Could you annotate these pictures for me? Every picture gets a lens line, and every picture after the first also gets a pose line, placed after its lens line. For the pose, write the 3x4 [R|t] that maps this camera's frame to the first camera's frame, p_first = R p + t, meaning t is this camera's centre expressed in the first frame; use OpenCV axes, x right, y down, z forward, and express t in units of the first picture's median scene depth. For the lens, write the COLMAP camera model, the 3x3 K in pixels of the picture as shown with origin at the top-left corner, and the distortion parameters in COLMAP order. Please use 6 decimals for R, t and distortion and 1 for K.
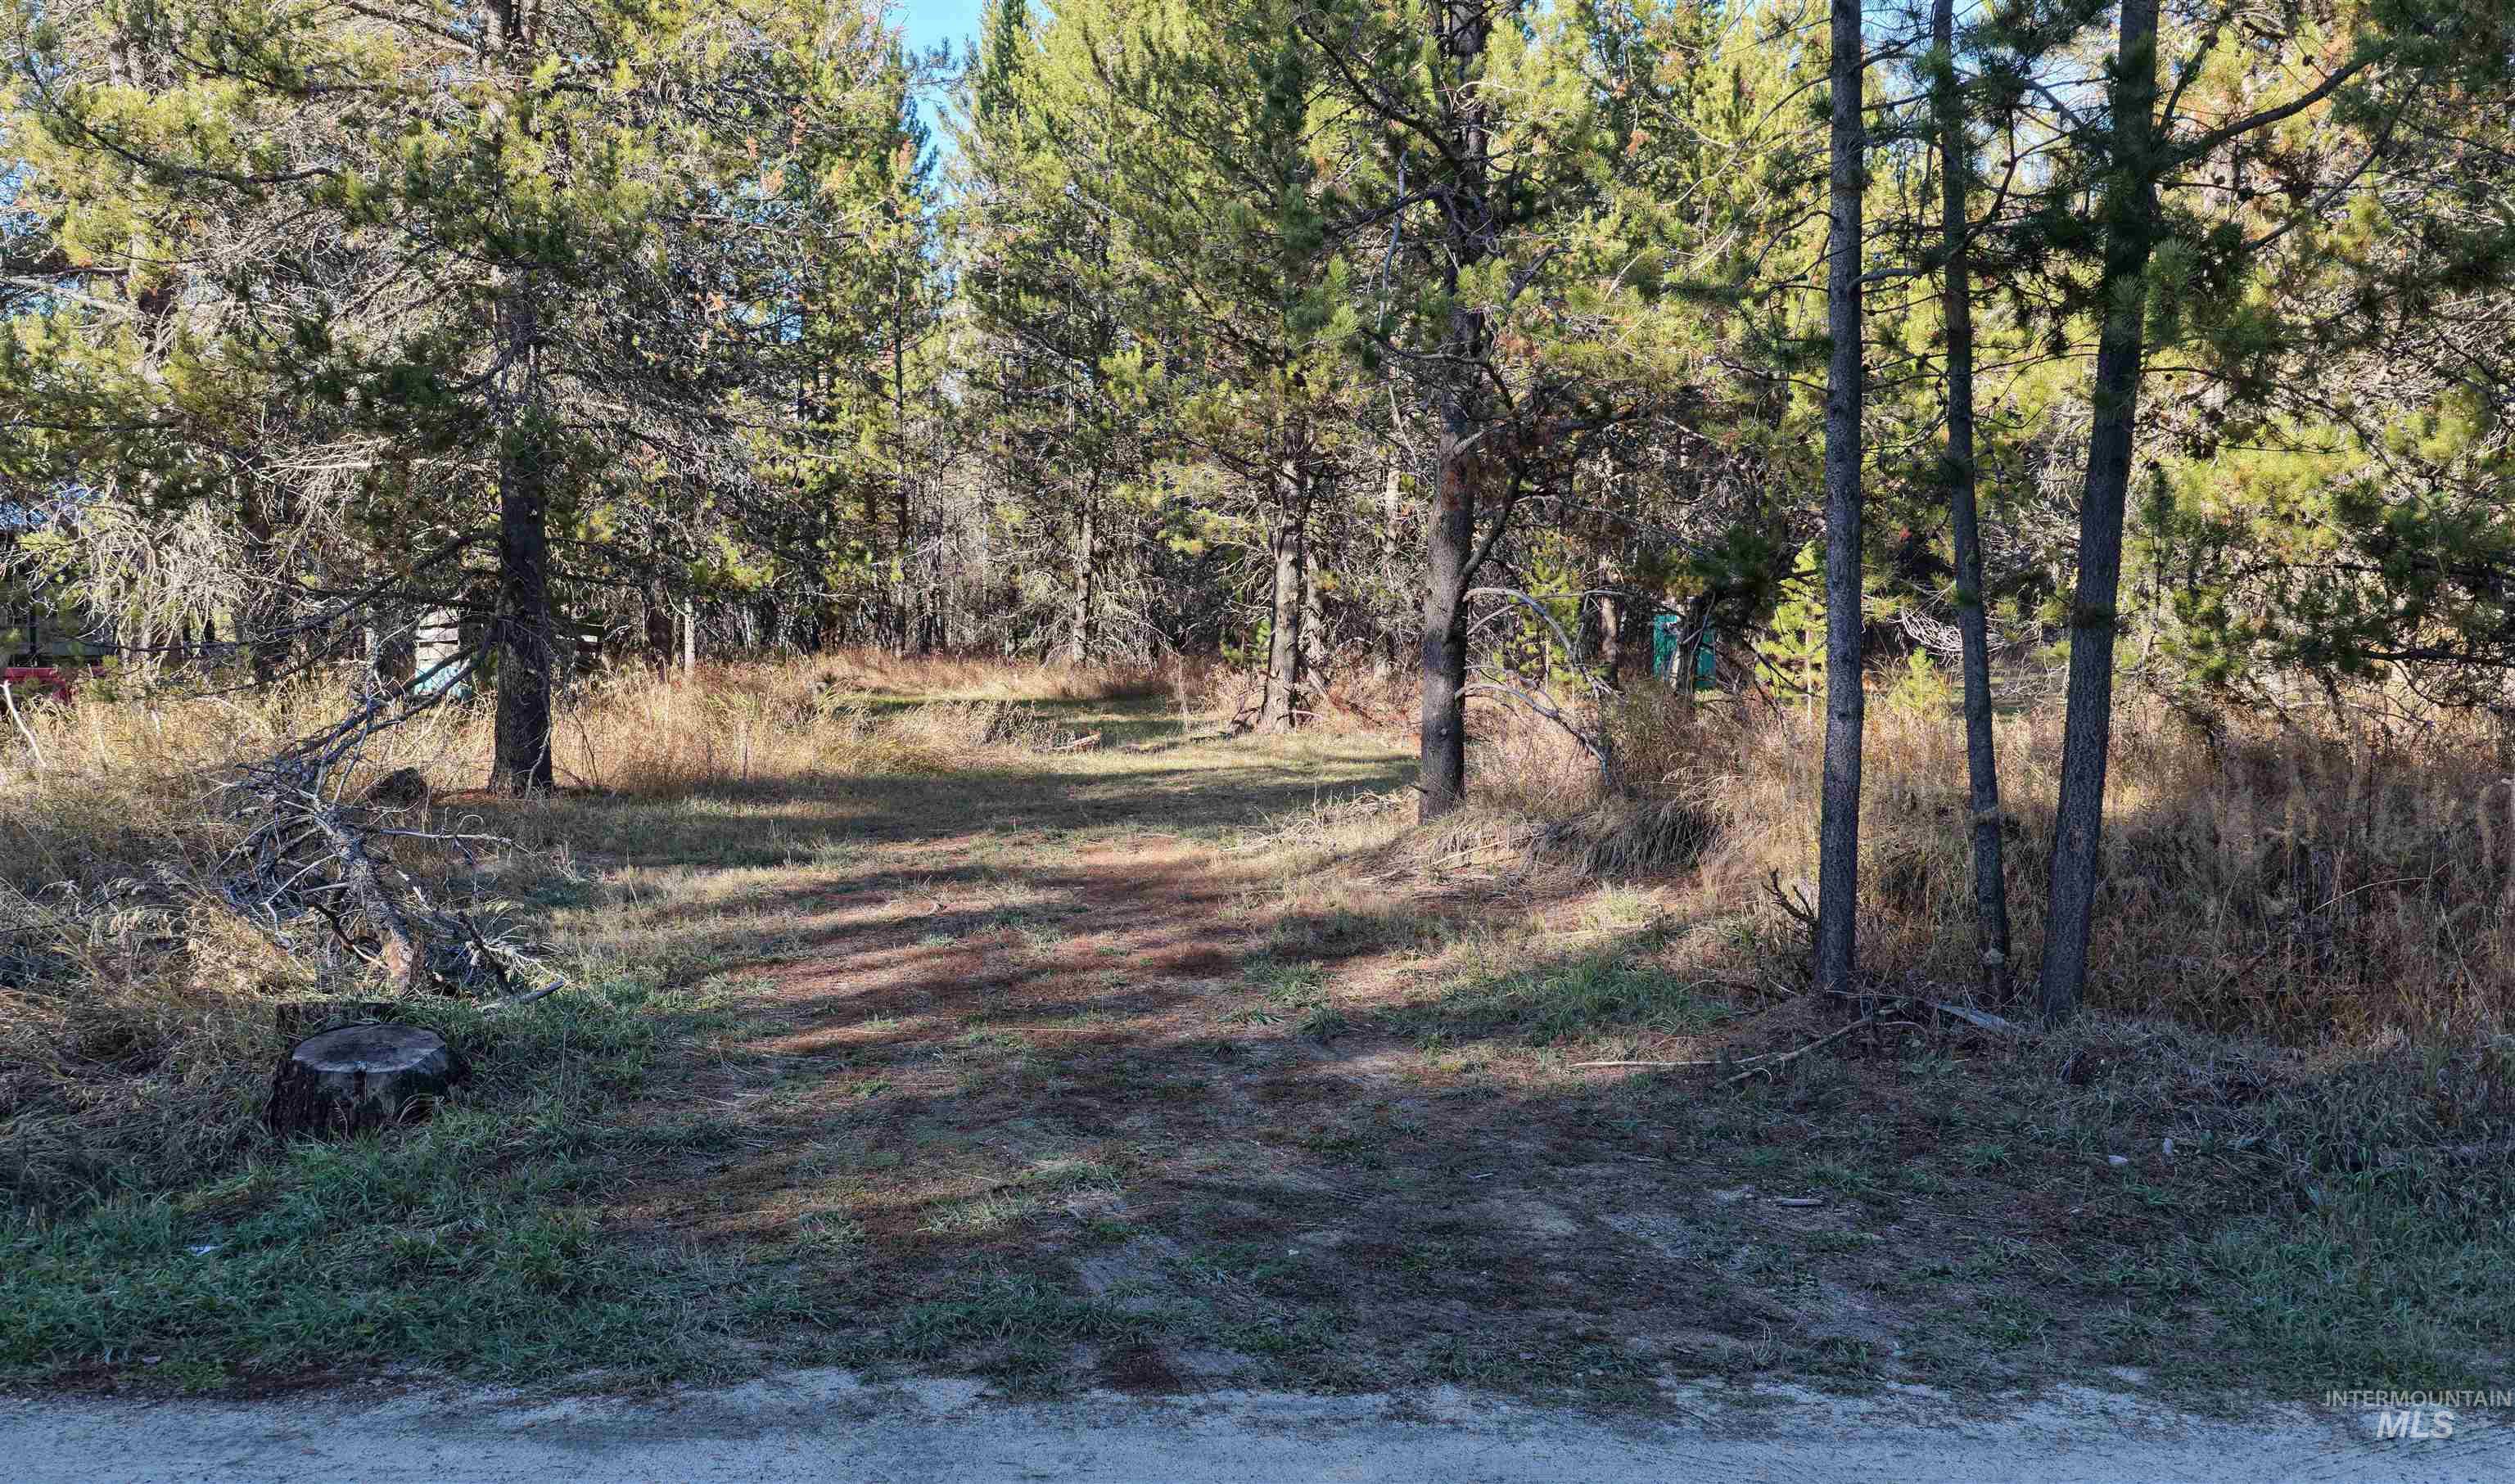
lens RADIAL K [[2143.2, 0, 1257.6], [0, 2143.2, 742.0], [0, 0, 1]] dist [0.008872, 0.000620]
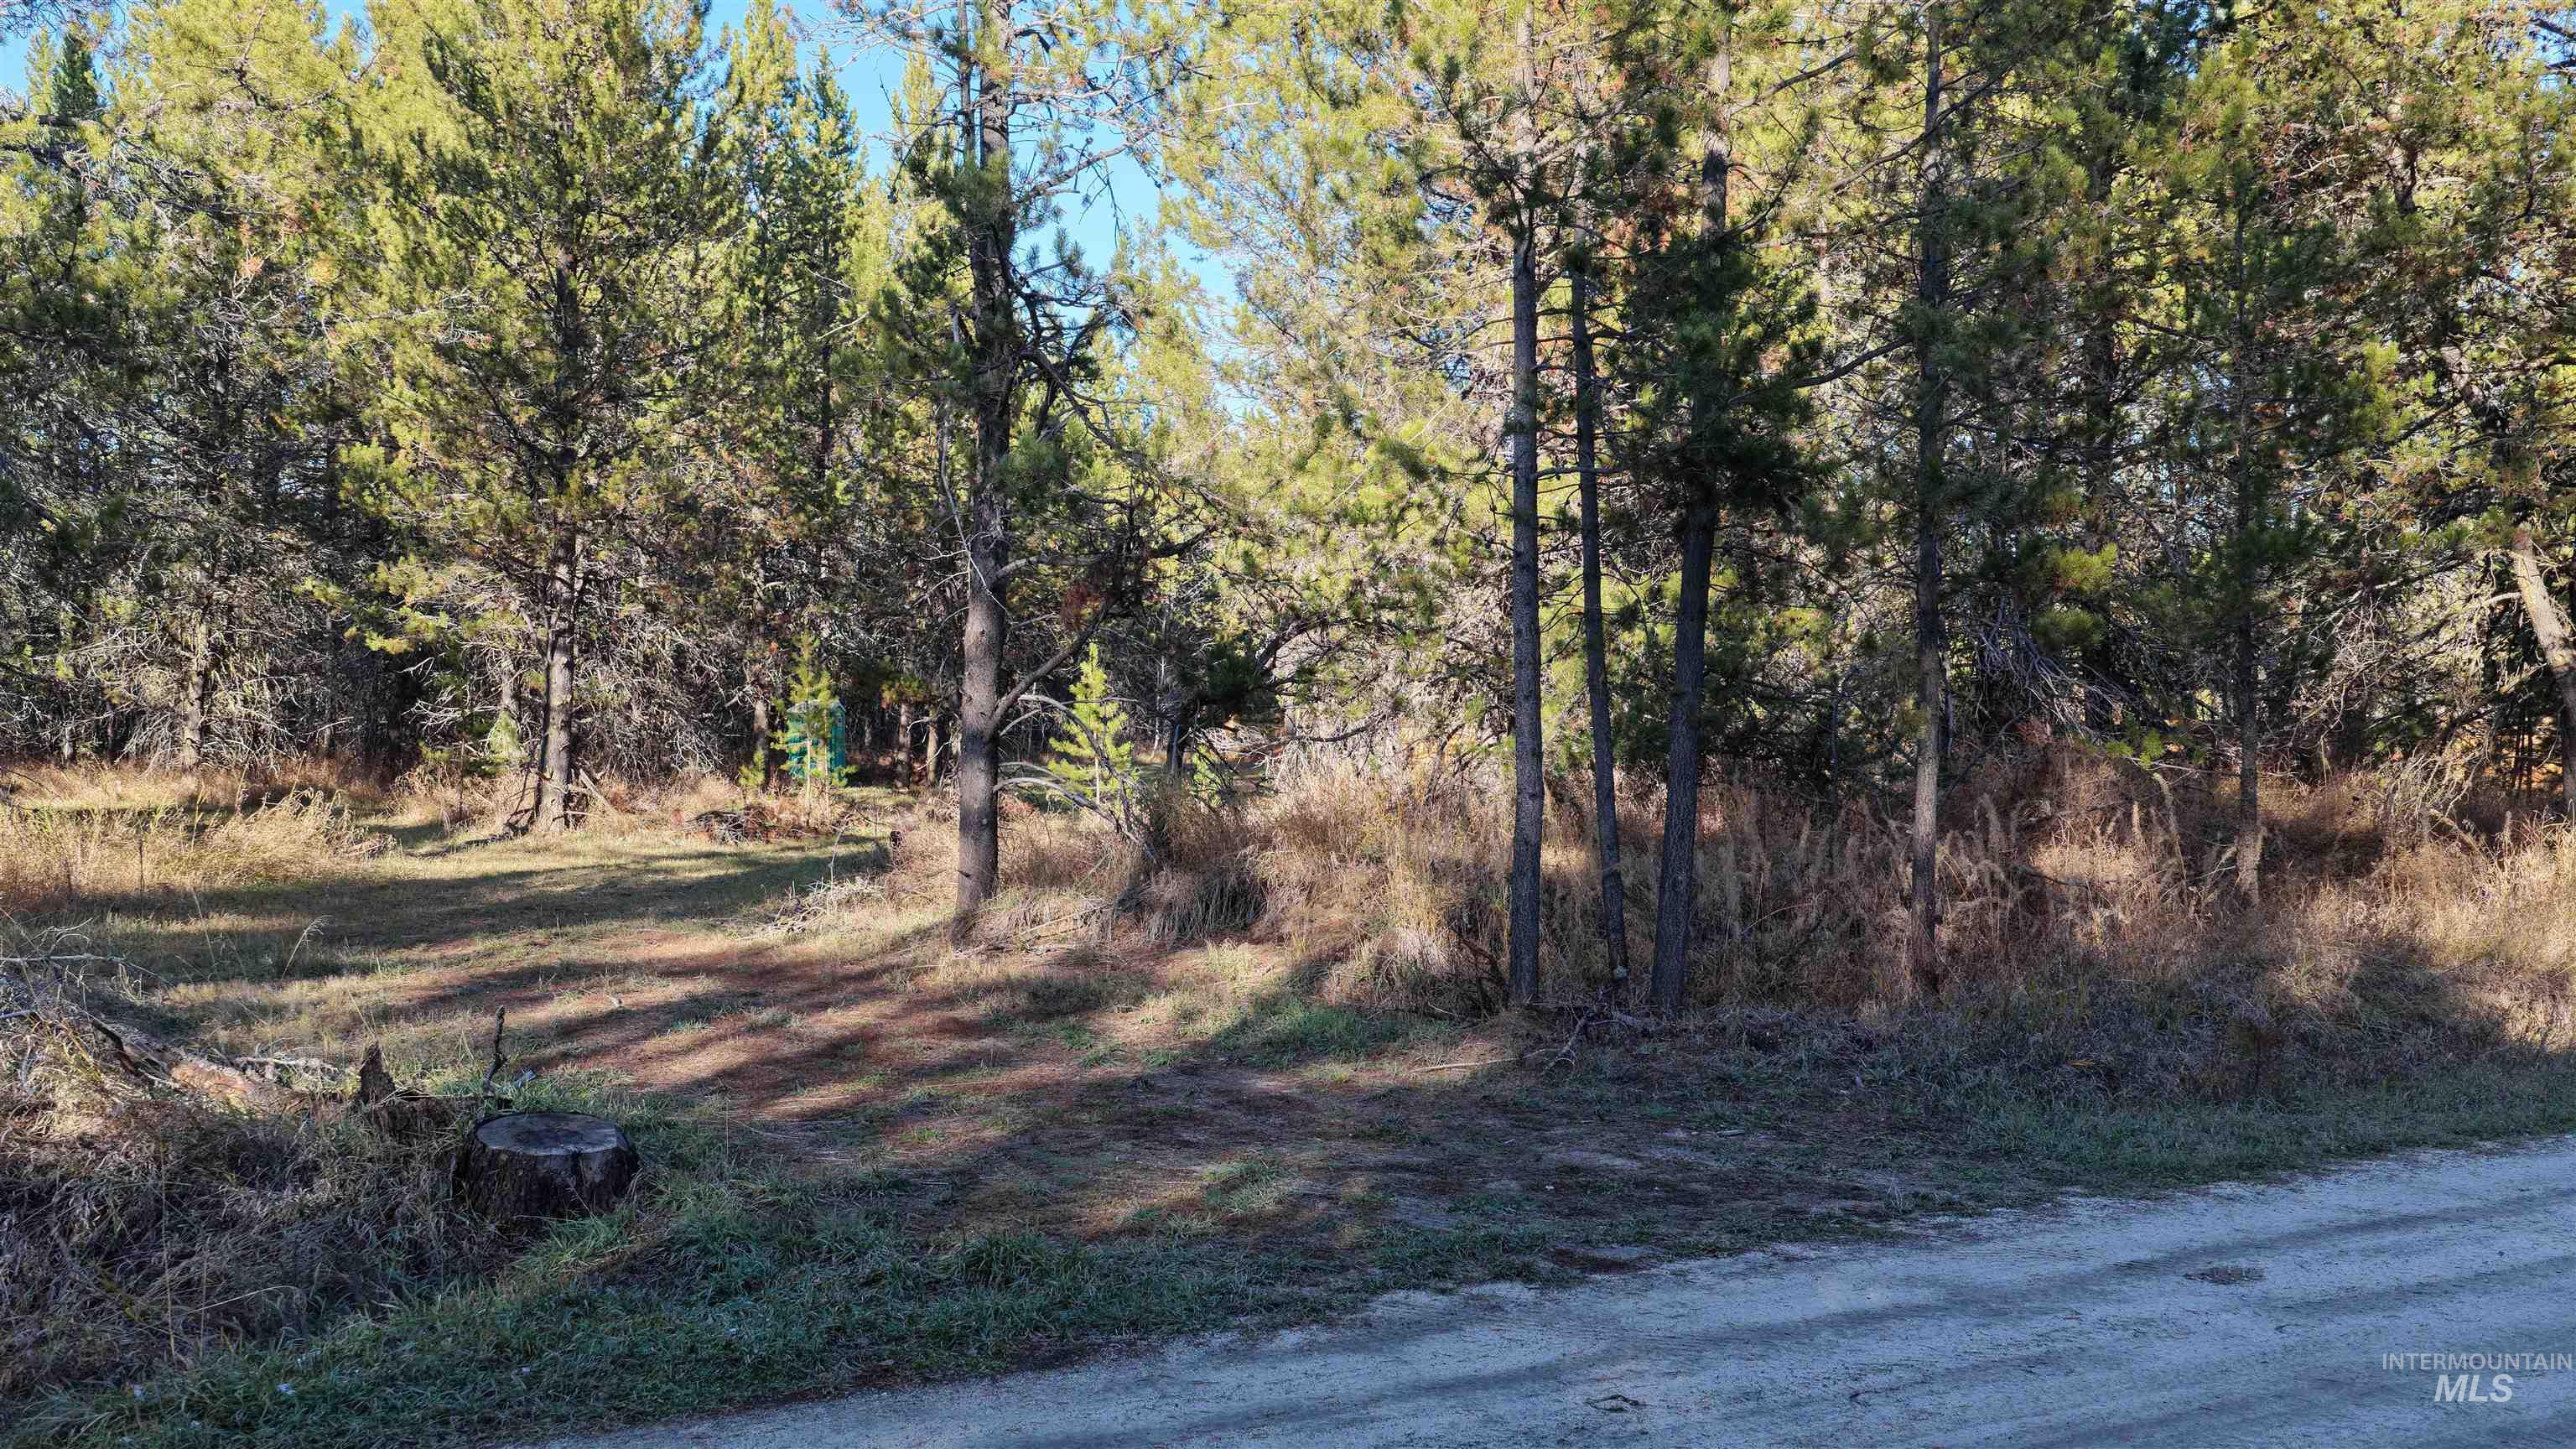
lens RADIAL K [[2134.3, 0, 1287.6], [0, 2134.3, 724.3], [0, 0, 1]] dist [-0.019224, 0.044367]
pose [[0.848723, -0.001045, 0.528837, -0.223698], [0.029977, 0.998485, -0.046137, 0.000749], [-0.527988, 0.055011, 0.847468, -0.026694]]
